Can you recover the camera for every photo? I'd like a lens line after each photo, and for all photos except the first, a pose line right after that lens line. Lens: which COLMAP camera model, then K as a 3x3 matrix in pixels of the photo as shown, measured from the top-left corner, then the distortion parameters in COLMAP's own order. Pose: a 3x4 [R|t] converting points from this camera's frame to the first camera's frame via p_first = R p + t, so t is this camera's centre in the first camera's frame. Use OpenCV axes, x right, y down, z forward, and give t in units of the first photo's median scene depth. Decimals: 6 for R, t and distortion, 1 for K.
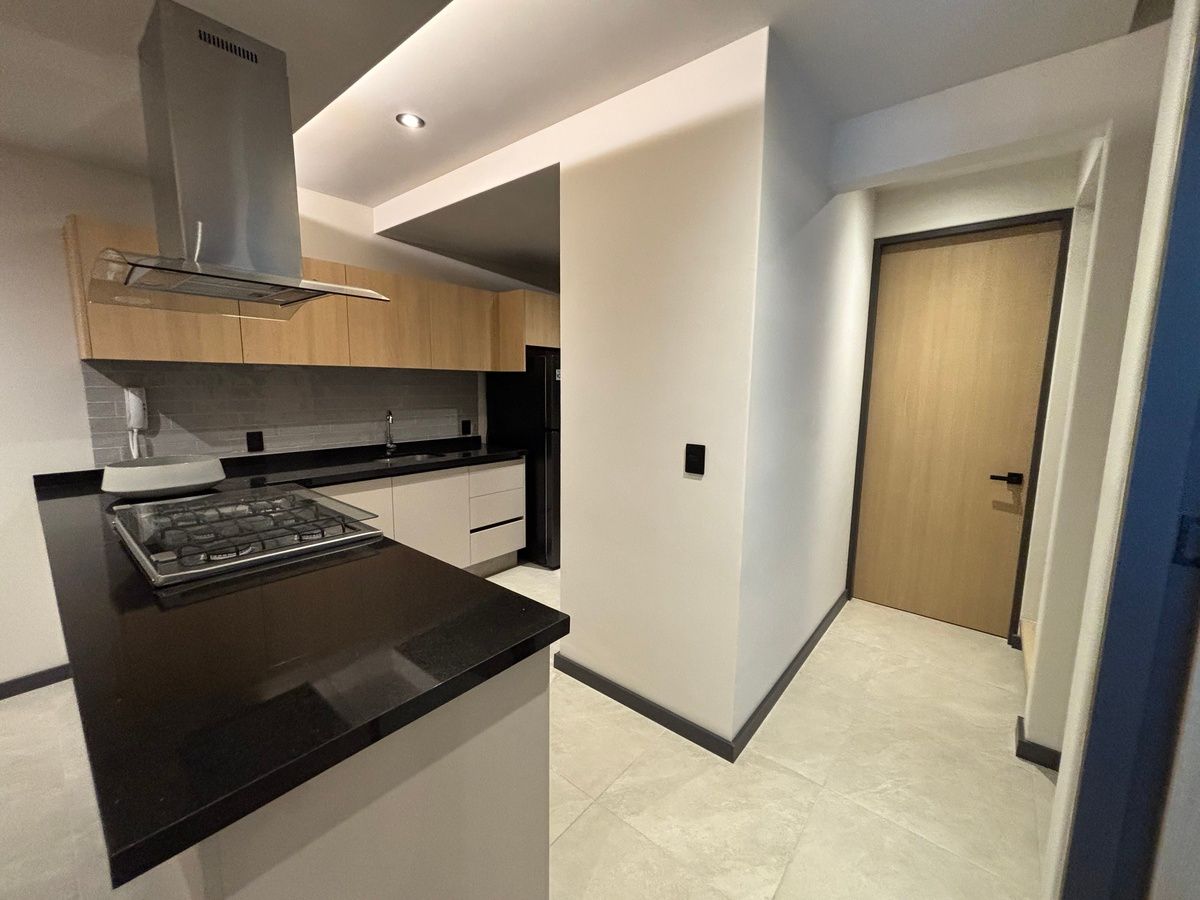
lens RADIAL K [[479.4, 0, 599.3], [0, 479.4, 452.2], [0, 0, 1]] dist [-0.001822, -0.000291]
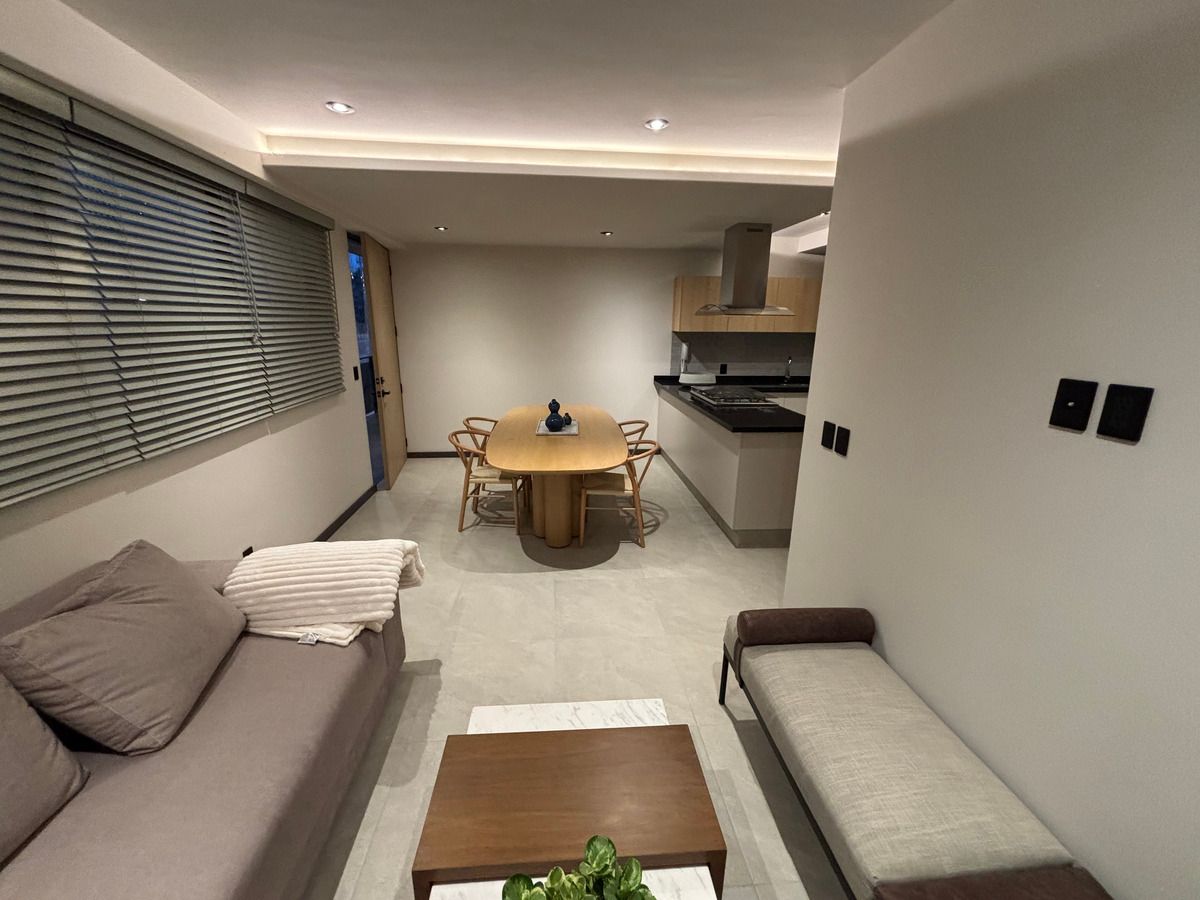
lens RADIAL K [[479.4, 0, 594.5], [0, 479.4, 448.4], [0, 0, 1]] dist [-0.001822, -0.000291]
pose [[0.697555, 0.169596, -0.696171, 0.464156], [-0.090029, 0.984630, 0.149661, 0.070984], [0.710853, -0.041721, 0.702102, -1.037352]]
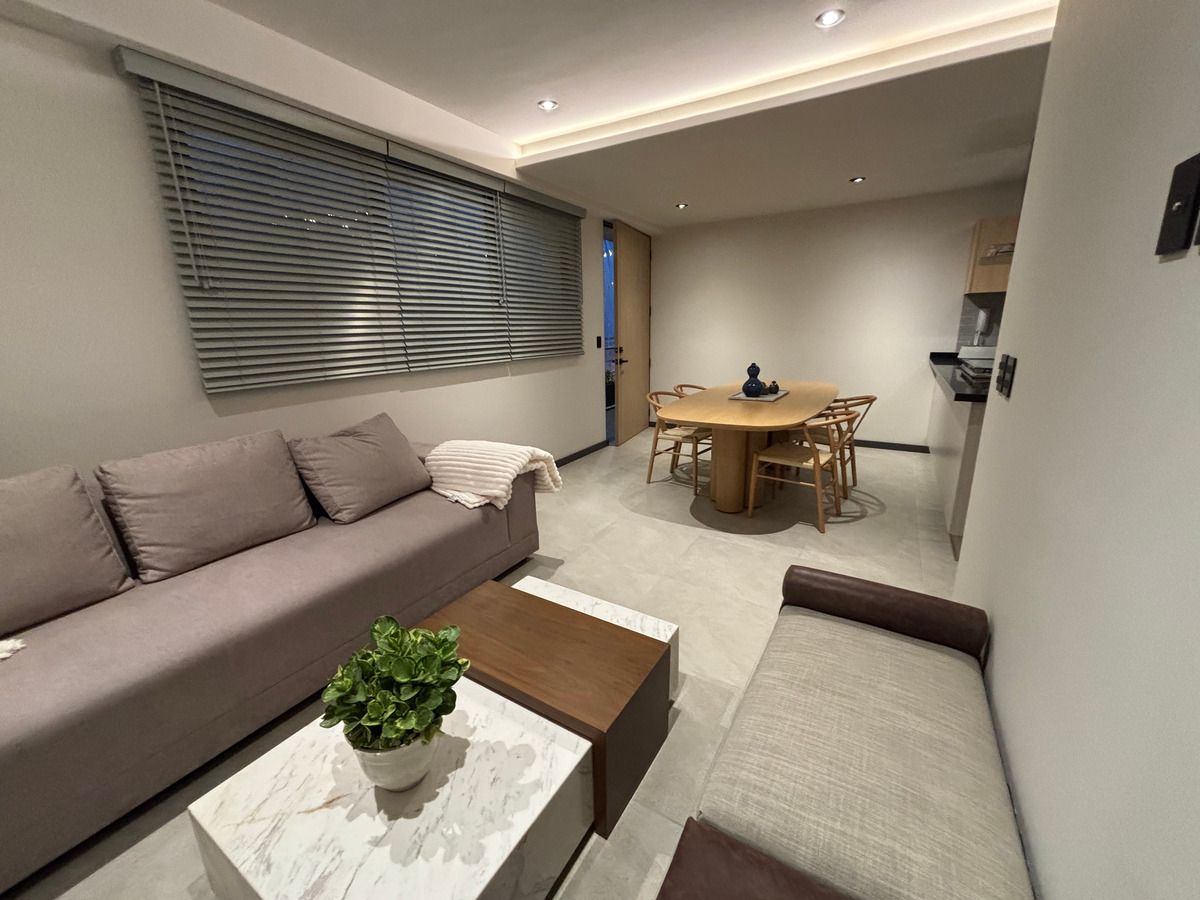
lens RADIAL K [[479.4, 0, 597.4], [0, 479.4, 449.6], [0, 0, 1]] dist [-0.001822, -0.000291]
pose [[0.140721, 0.223695, -0.964447, 0.698933], [-0.108514, 0.971756, 0.209558, 0.165441], [0.984085, 0.075167, 0.161021, -0.706827]]
